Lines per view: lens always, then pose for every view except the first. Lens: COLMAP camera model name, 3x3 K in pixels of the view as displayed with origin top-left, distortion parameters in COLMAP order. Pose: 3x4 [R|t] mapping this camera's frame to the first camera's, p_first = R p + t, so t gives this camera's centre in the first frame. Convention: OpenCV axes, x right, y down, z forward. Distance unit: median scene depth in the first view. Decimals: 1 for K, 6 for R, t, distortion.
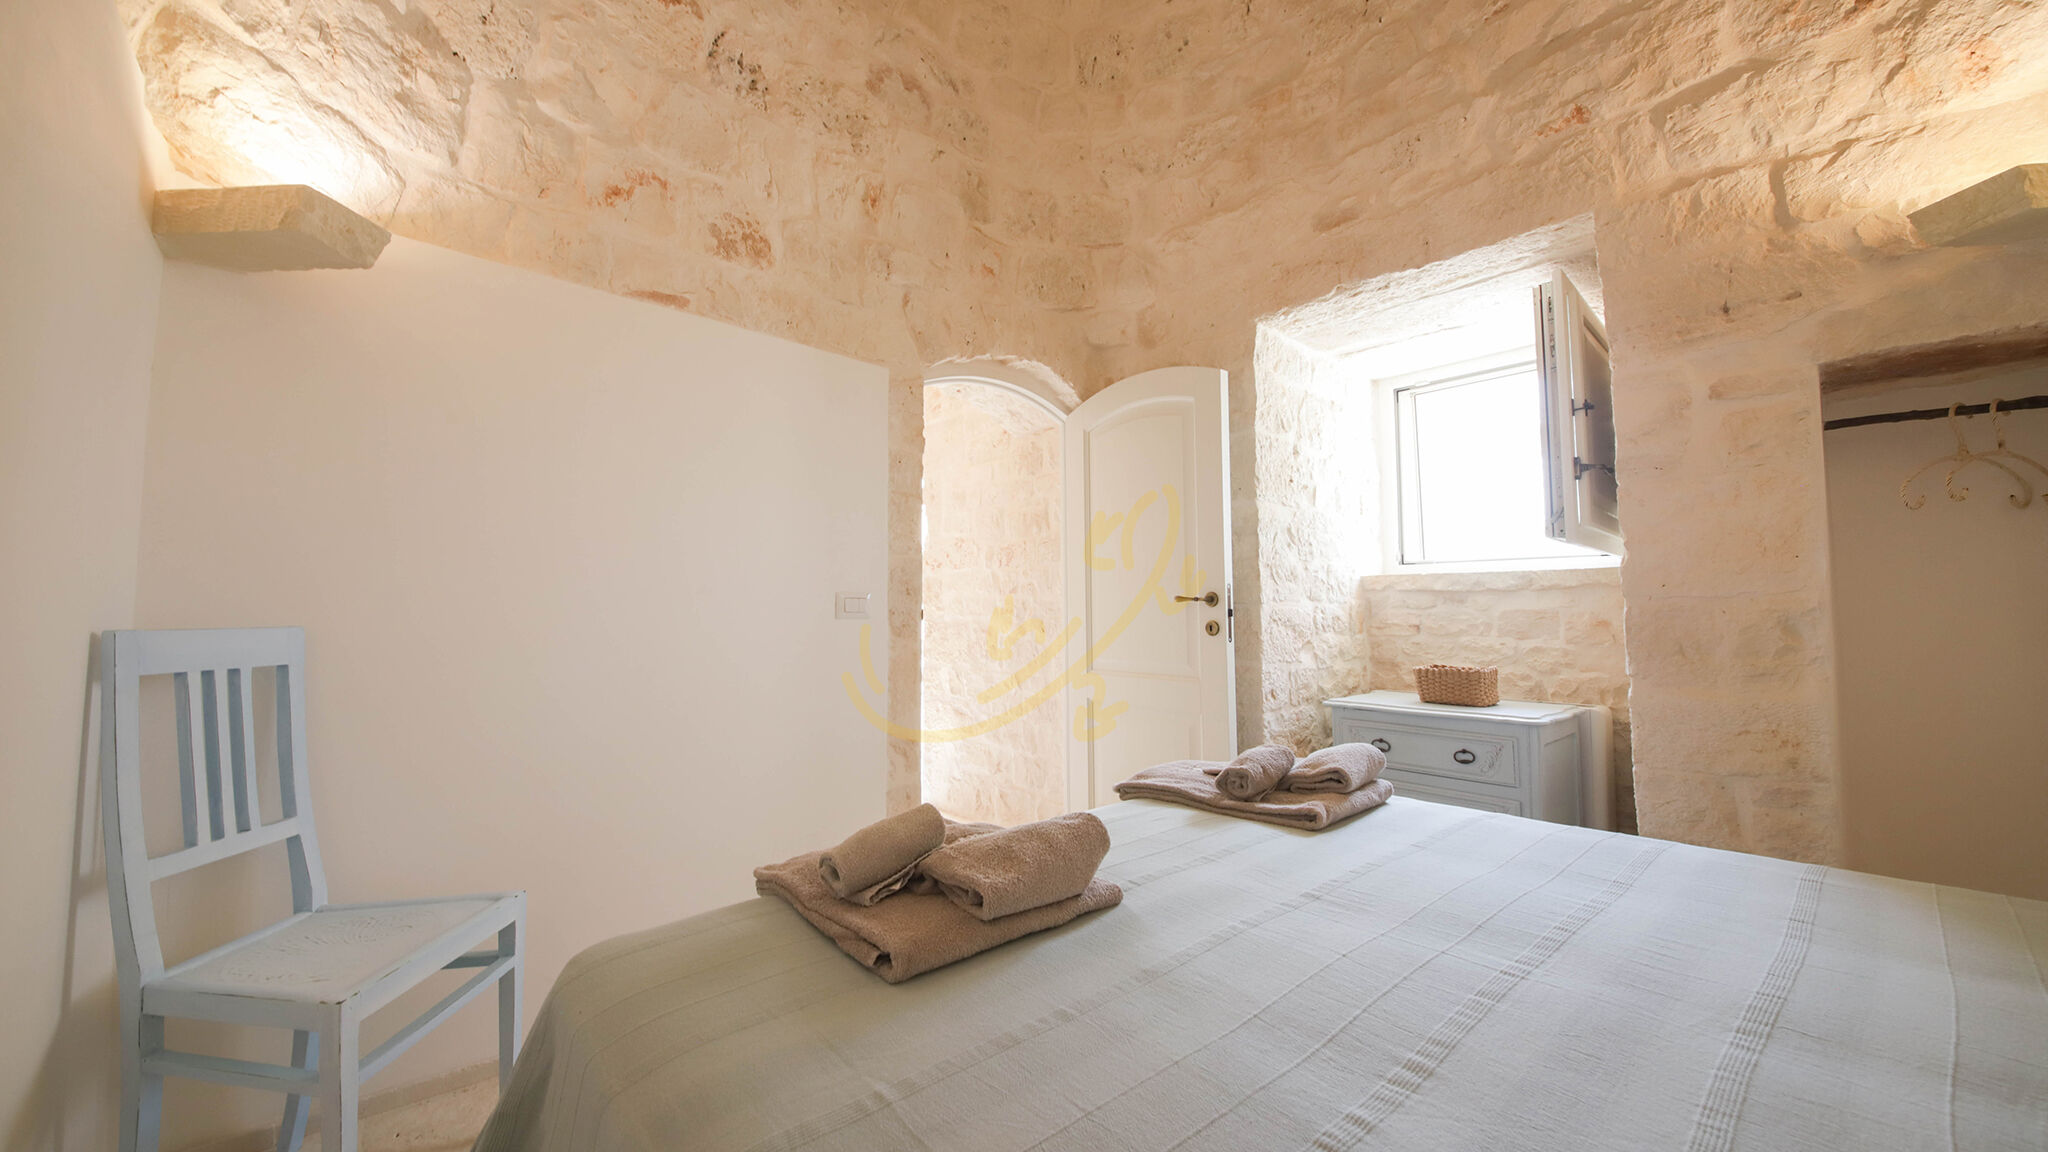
lens RADIAL K [[730.8, 0, 1024.0], [0, 730.8, 576.0], [0, 0, 1]] dist [-0.000815, -0.000150]
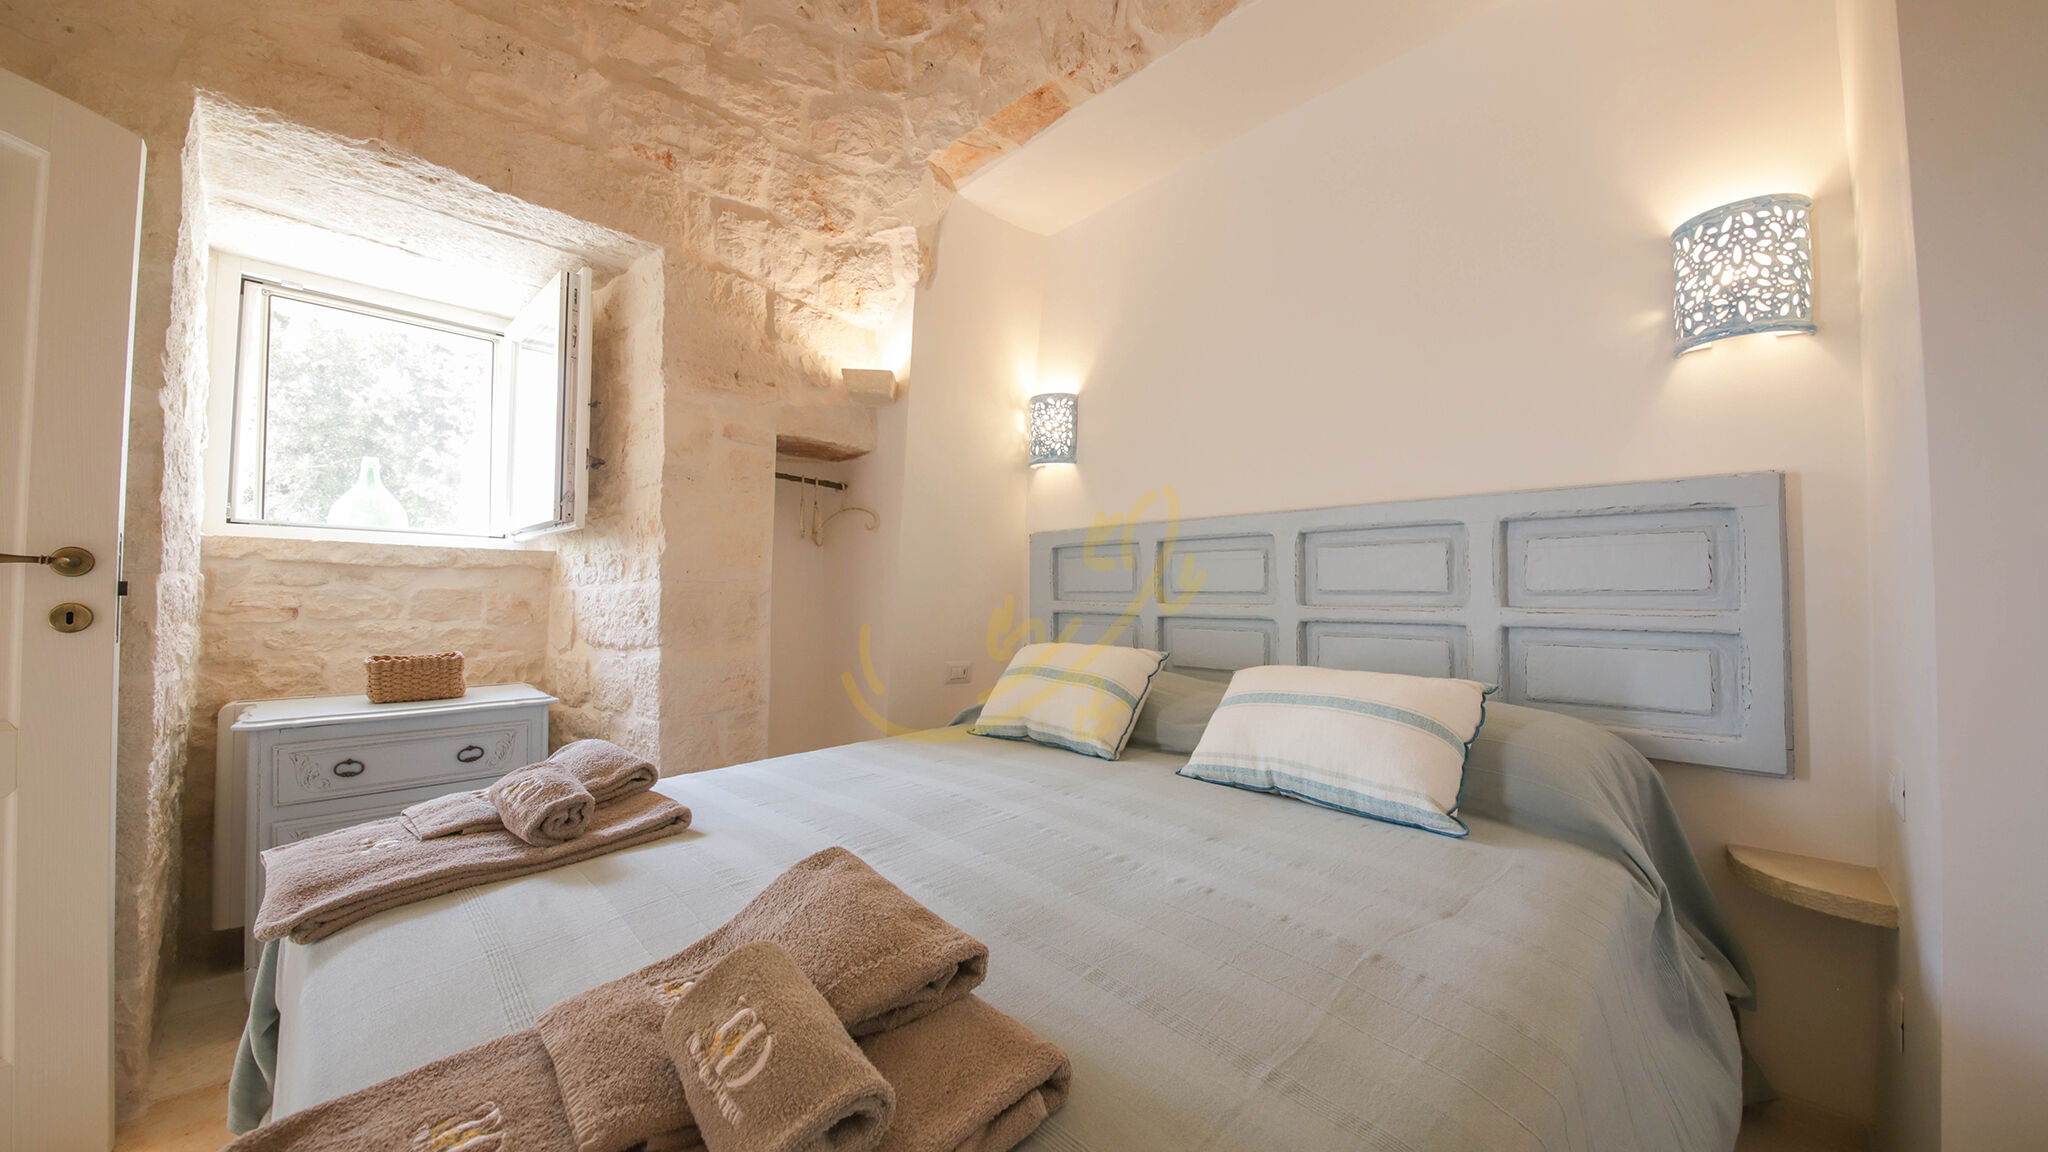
lens RADIAL K [[716.0, 0, 1034.9], [0, 716.0, 584.8], [0, 0, 1]] dist [-0.000147, -0.000124]
pose [[-0.067535, 0.019069, 0.997535, -0.330511], [-0.056171, 0.998159, -0.022884, 0.023792], [-0.996134, -0.057578, -0.066340, 0.394513]]
